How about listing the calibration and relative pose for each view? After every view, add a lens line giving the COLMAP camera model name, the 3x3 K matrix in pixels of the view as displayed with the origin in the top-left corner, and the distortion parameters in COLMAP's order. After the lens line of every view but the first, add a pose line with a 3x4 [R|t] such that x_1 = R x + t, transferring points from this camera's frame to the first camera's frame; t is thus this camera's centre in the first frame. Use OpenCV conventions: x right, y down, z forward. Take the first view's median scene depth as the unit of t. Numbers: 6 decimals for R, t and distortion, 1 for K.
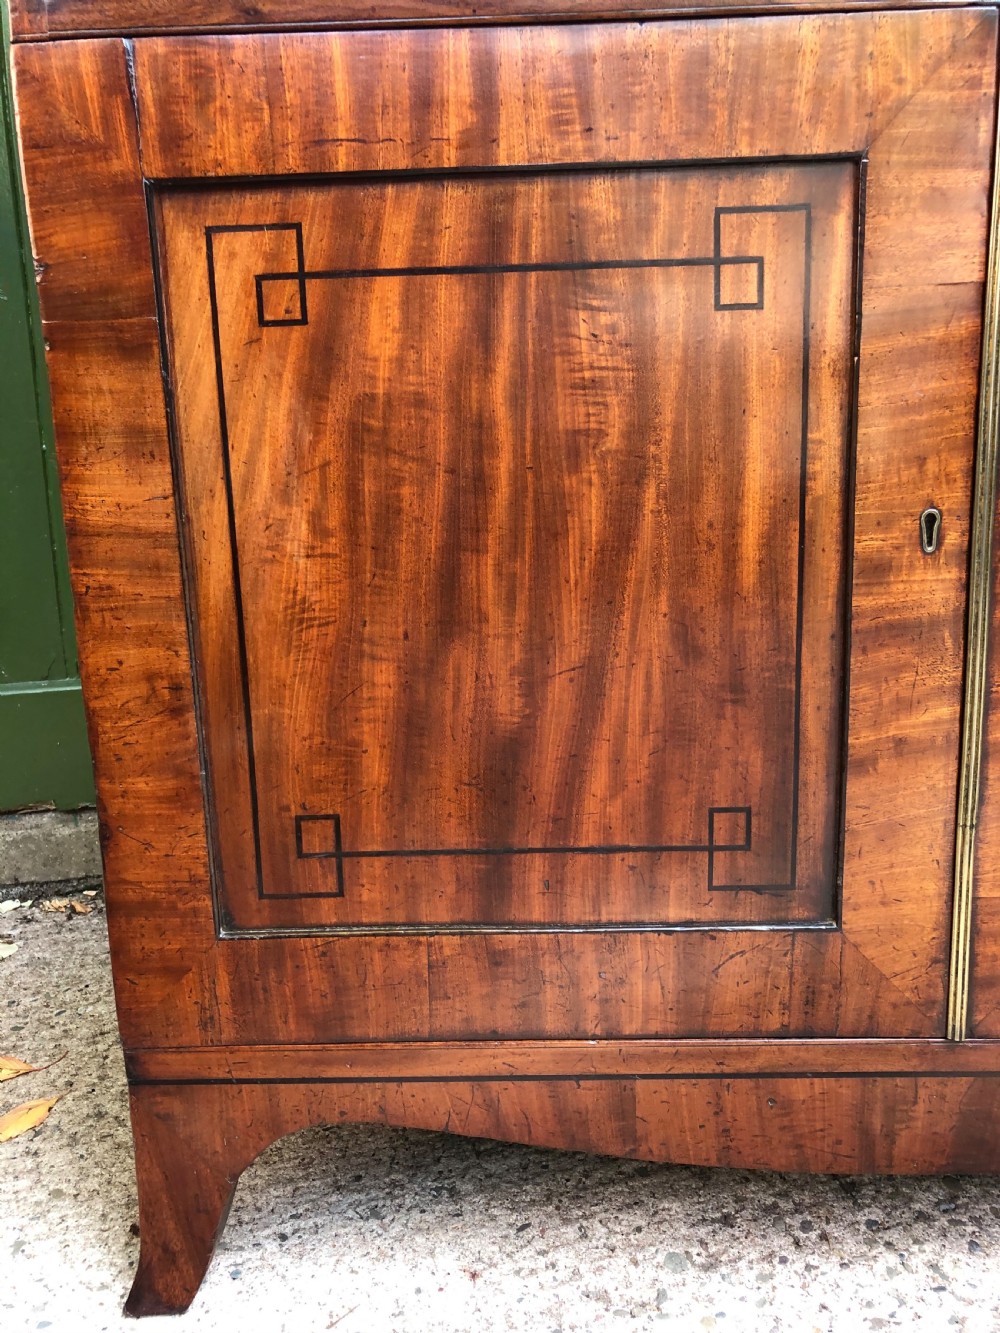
lens RADIAL K [[1099.6, 0, 500.6], [0, 1099.6, 659.1], [0, 0, 1]] dist [0.008497, 0.008421]
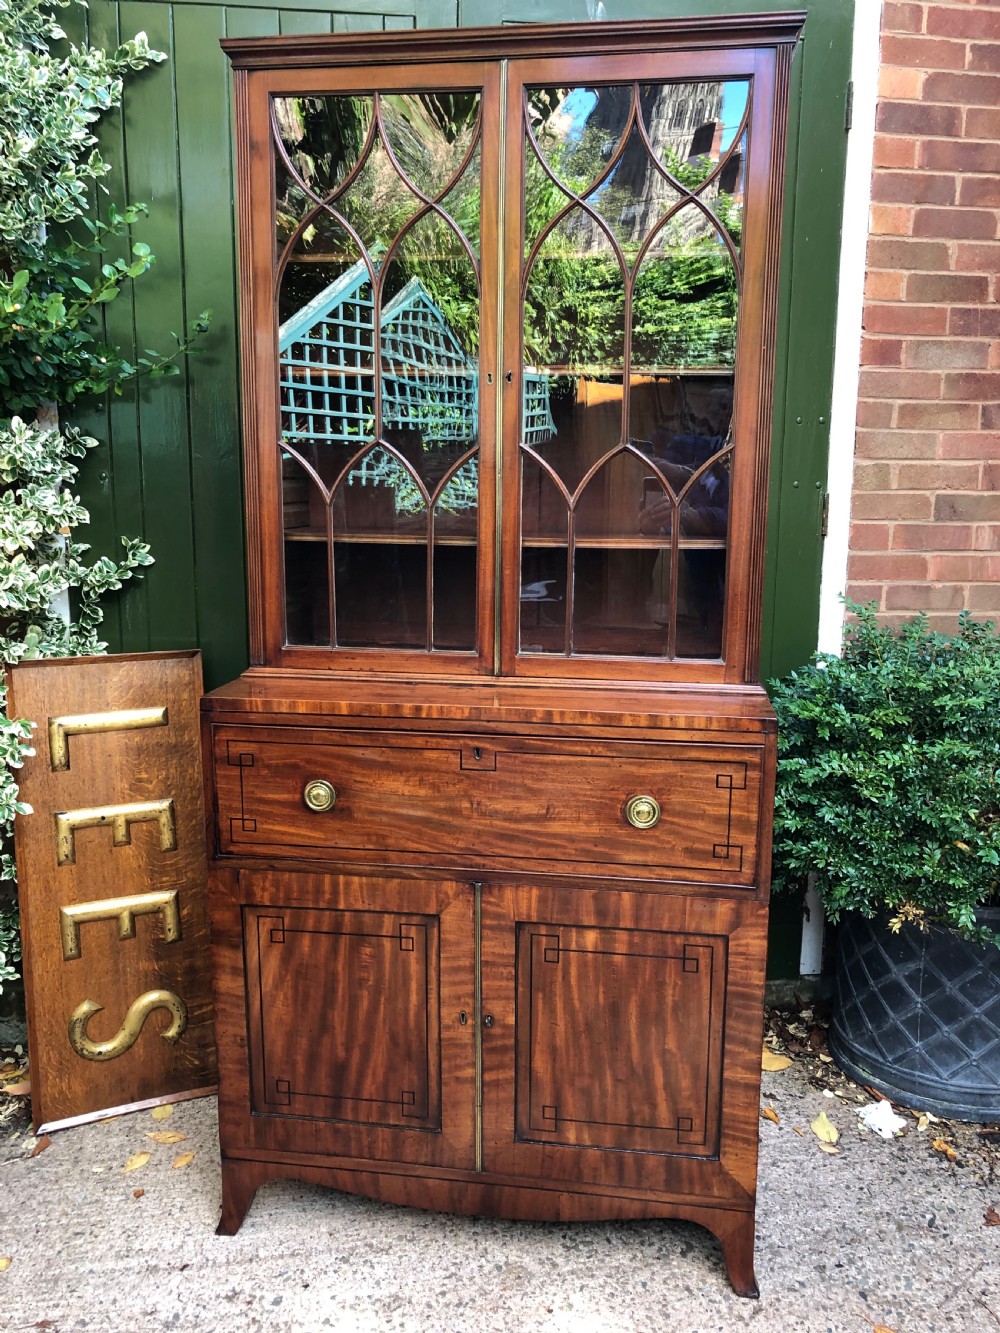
lens RADIAL K [[1099.6, 0, 500.6], [0, 1099.6, 657.2], [0, 0, 1]] dist [0.008497, 0.008421]
pose [[0.991715, 0.052803, -0.117105, 0.762264], [-0.055961, 0.998148, -0.023840, -1.033214], [0.115629, 0.030196, 0.992833, -2.119536]]
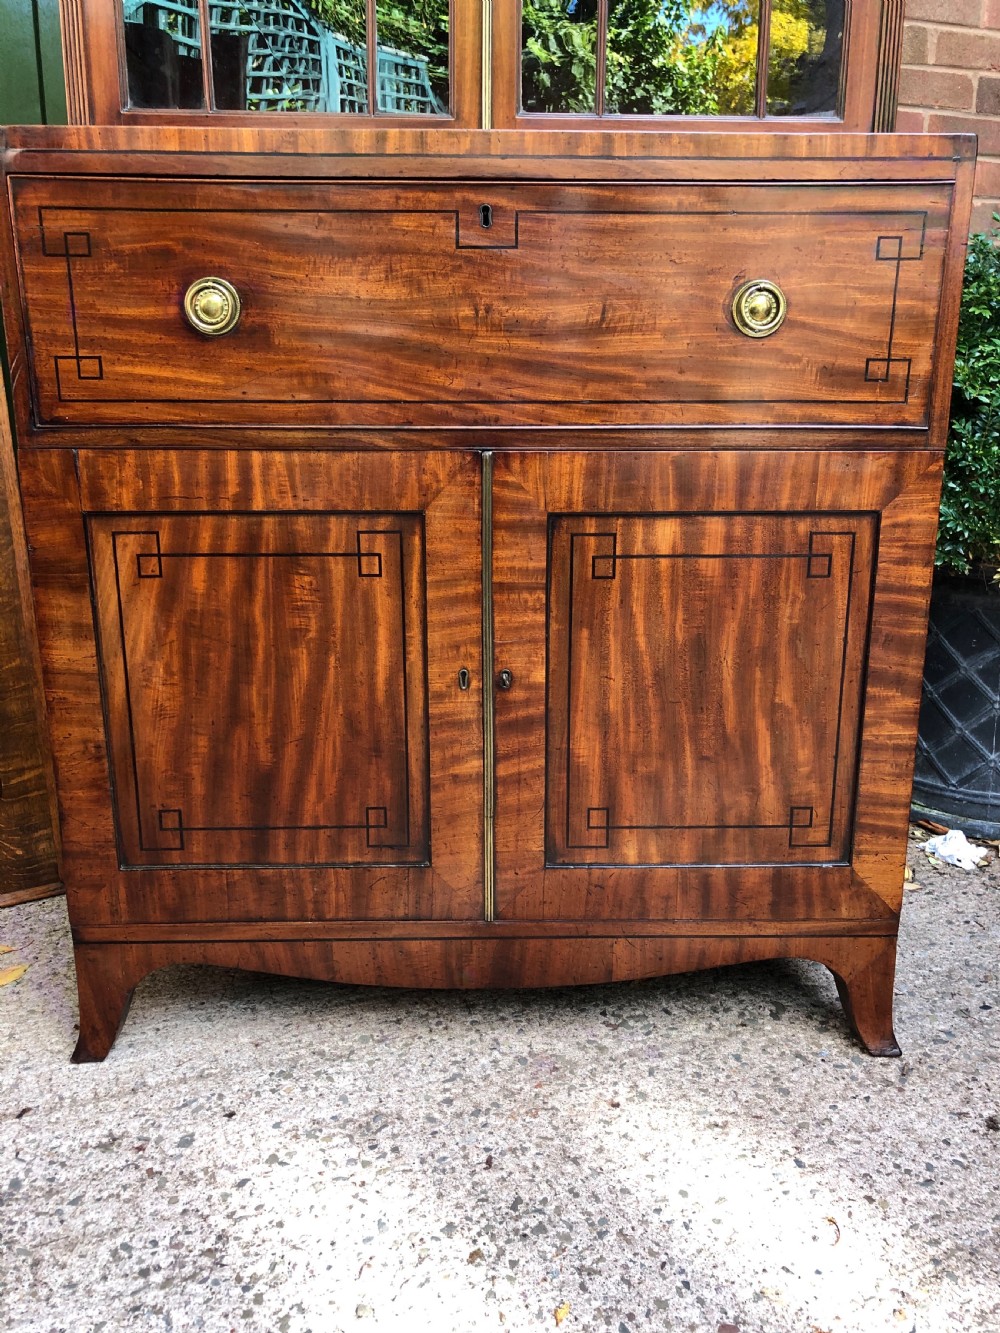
lens RADIAL K [[1099.6, 0, 500.5], [0, 1099.6, 658.7], [0, 0, 1]] dist [0.008497, 0.008421]
pose [[0.998531, 0.016138, 0.051727, 0.321015], [-0.018591, 0.998707, 0.047308, -0.234293], [-0.050896, -0.048200, 0.997540, -0.999893]]
